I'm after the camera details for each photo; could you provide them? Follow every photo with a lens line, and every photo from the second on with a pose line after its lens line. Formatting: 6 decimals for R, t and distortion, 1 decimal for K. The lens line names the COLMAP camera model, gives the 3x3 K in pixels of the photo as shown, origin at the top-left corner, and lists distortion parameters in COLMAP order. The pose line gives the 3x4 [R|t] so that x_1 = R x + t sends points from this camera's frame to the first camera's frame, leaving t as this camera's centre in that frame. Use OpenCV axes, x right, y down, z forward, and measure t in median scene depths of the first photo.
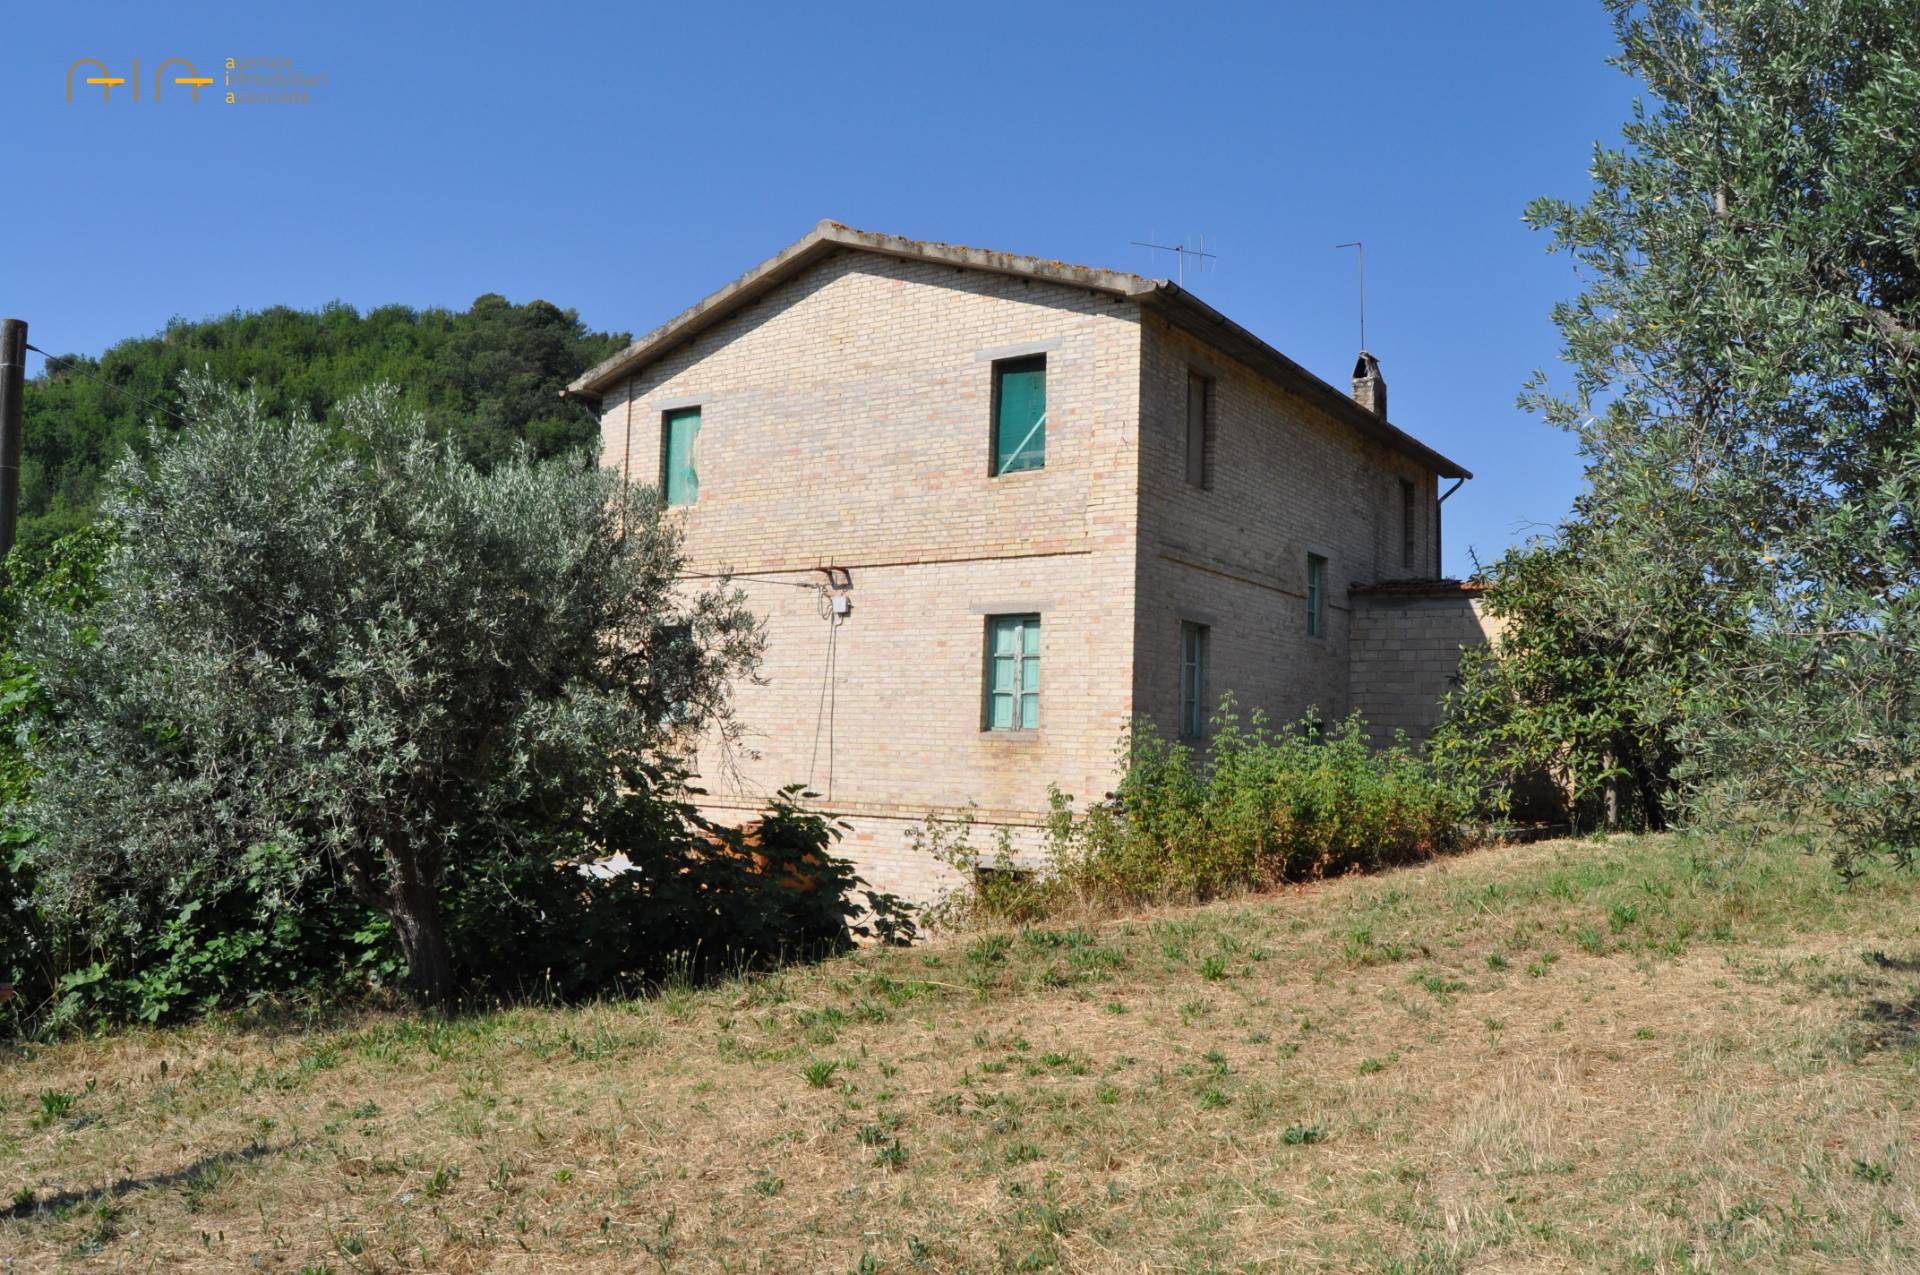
lens RADIAL K [[1478.4, 0, 960.0], [0, 1478.4, 637.5], [0, 0, 1]] dist [-0.101086, 0.046688]
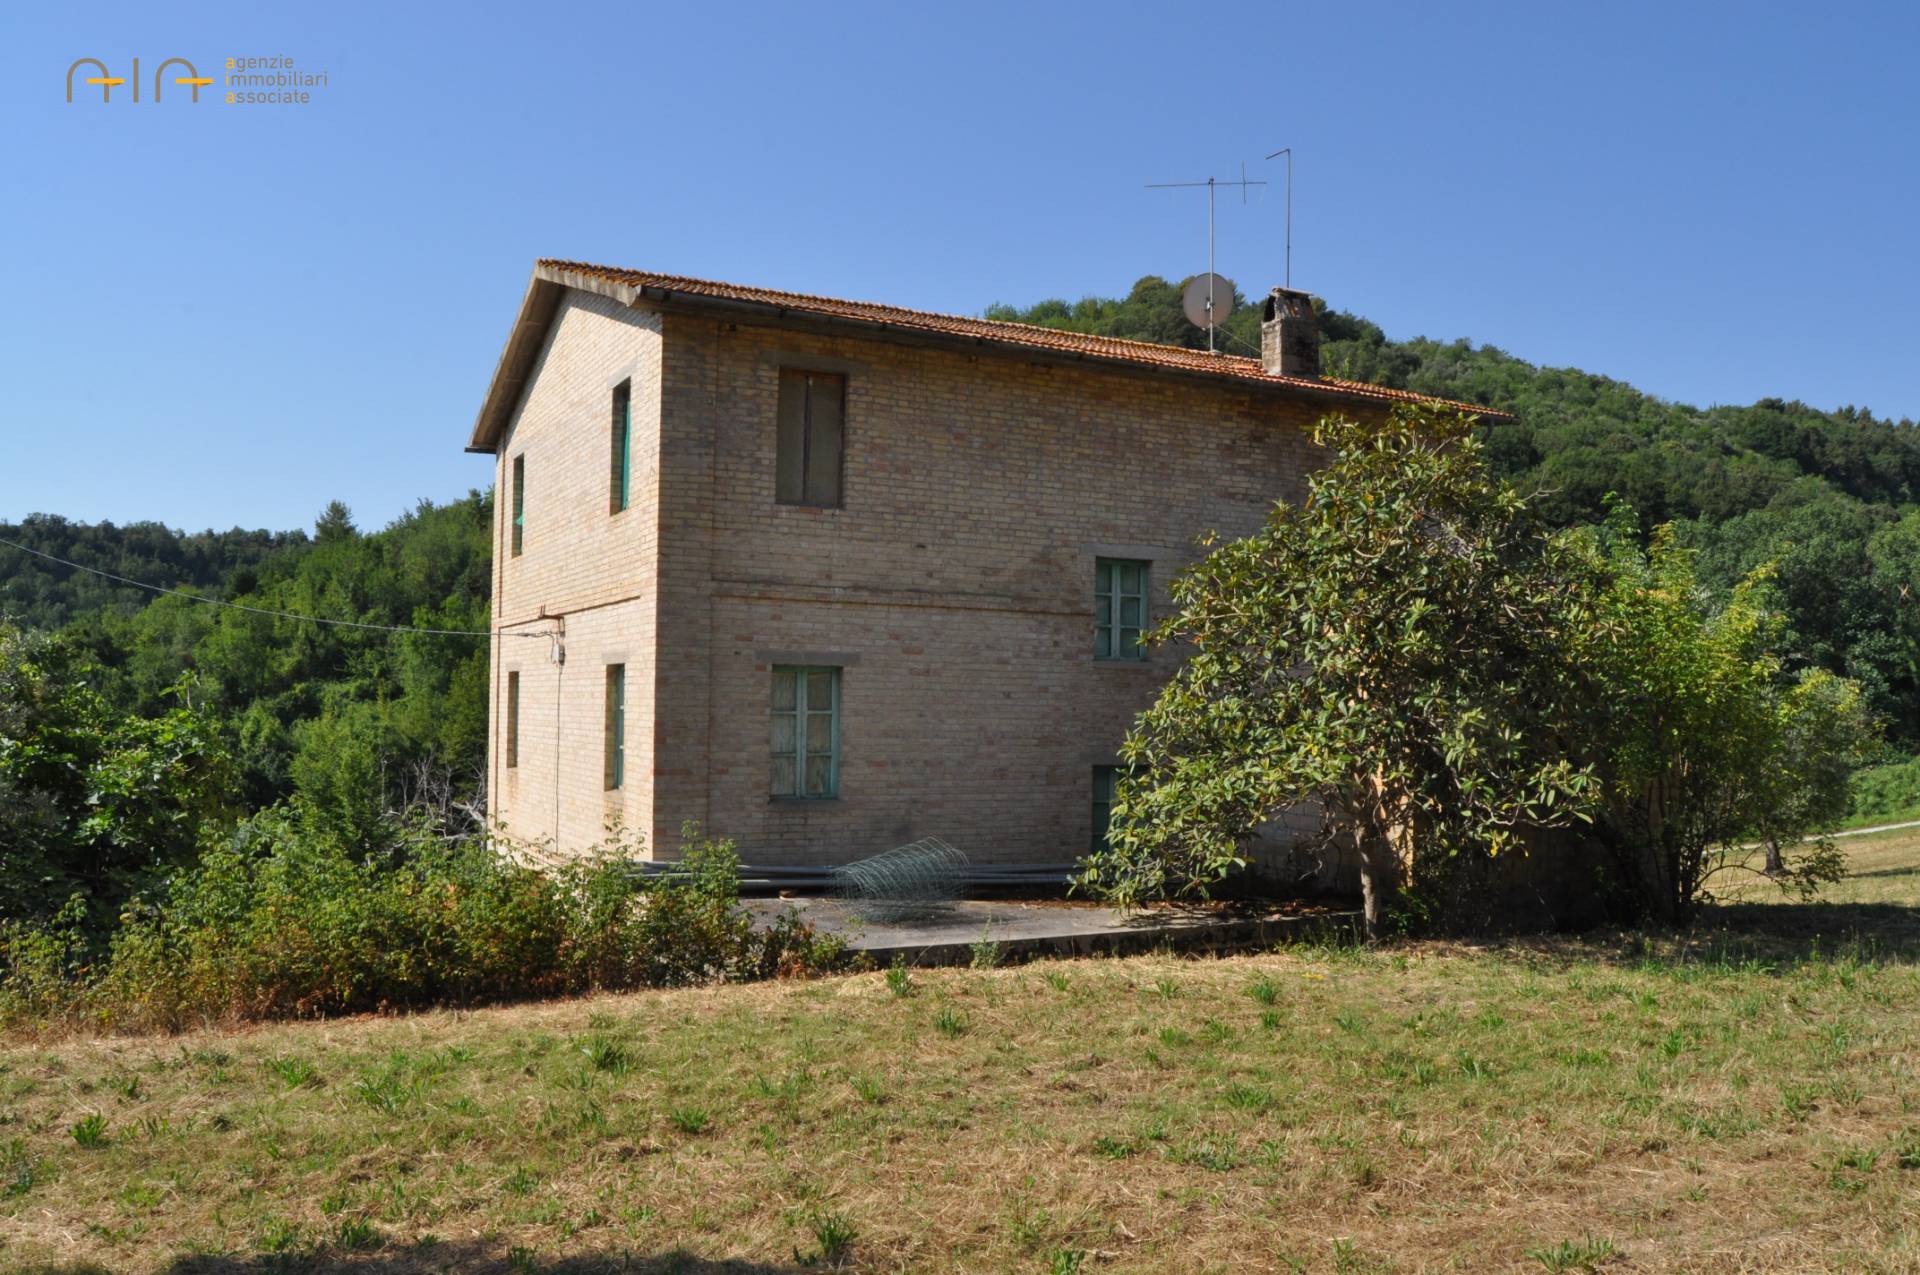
lens RADIAL K [[1478.4, 0, 960.0], [0, 1478.4, 637.5], [0, 0, 1]] dist [-0.101086, 0.046688]
pose [[0.883018, -0.039566, -0.467669, 0.615019], [0.051422, 0.998597, 0.012607, -0.031136], [0.466514, -0.035181, 0.883814, 0.269766]]
